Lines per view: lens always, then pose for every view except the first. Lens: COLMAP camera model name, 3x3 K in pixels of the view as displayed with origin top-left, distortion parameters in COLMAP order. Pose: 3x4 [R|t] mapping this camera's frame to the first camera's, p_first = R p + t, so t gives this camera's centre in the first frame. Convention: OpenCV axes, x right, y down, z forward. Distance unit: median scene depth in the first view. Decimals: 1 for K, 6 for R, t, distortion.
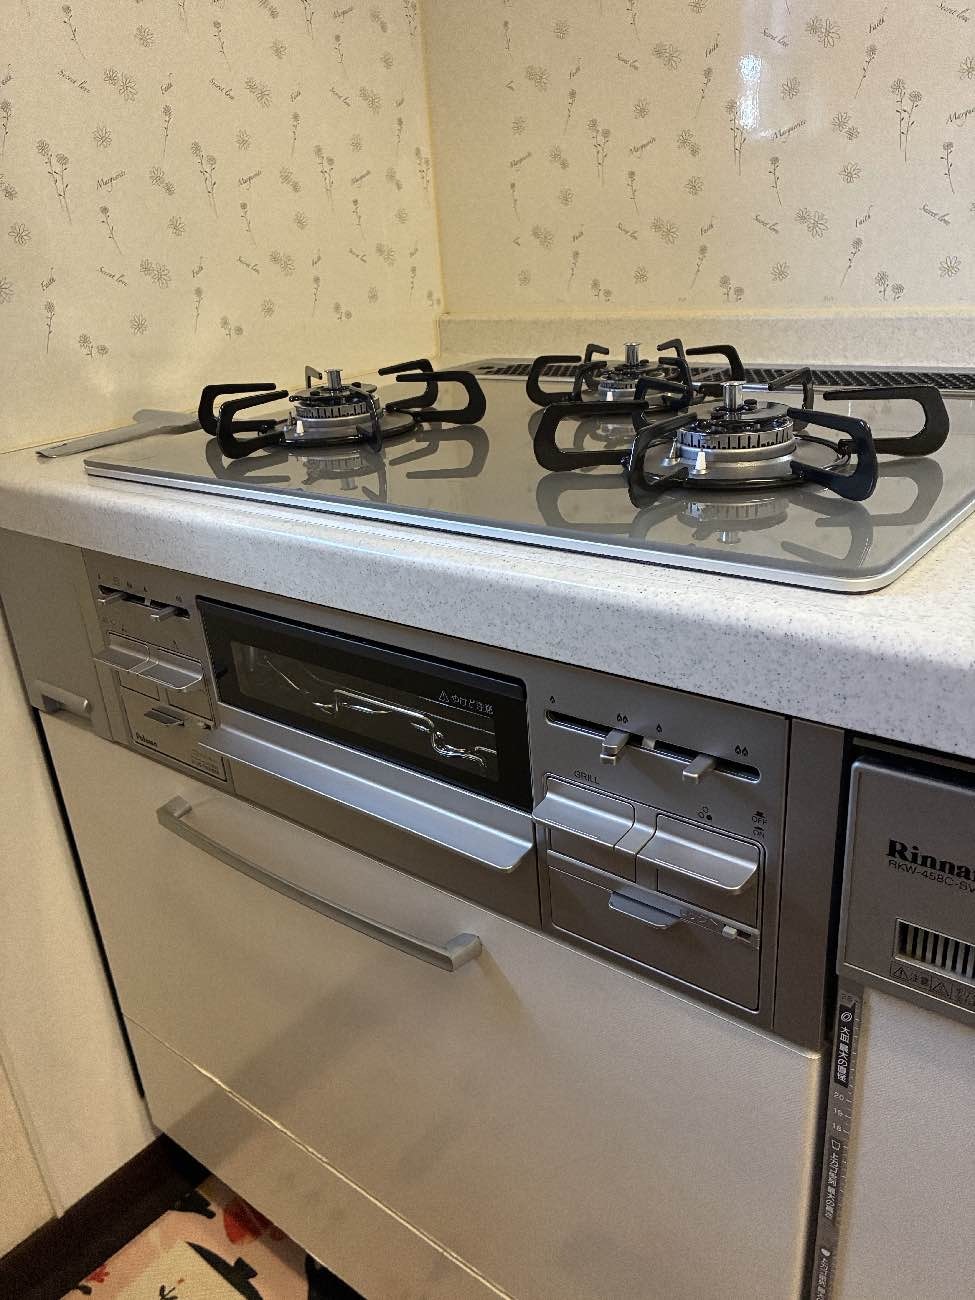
lens RADIAL K [[996.7, 0, 483.7], [0, 996.7, 651.3], [0, 0, 1]] dist [0.054509, -0.091380]
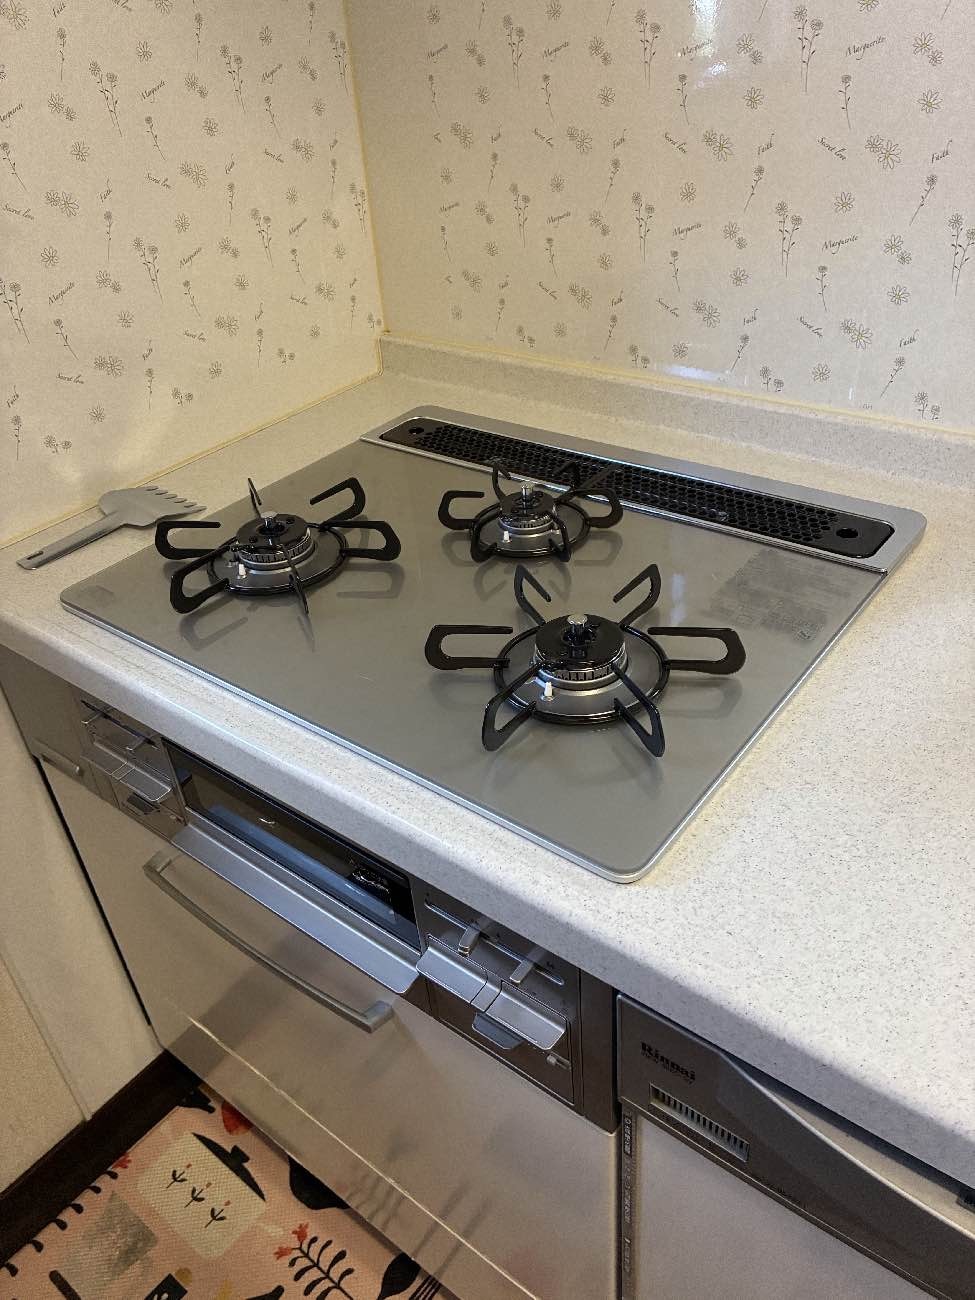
lens RADIAL K [[994.4, 0, 484.2], [0, 994.4, 647.3], [0, 0, 1]] dist [0.010808, -0.002367]
pose [[0.999907, -0.008521, 0.010627, 0.062447], [0.006401, 0.982603, 0.185606, -0.246202], [-0.012024, -0.185521, 0.982567, -0.120380]]
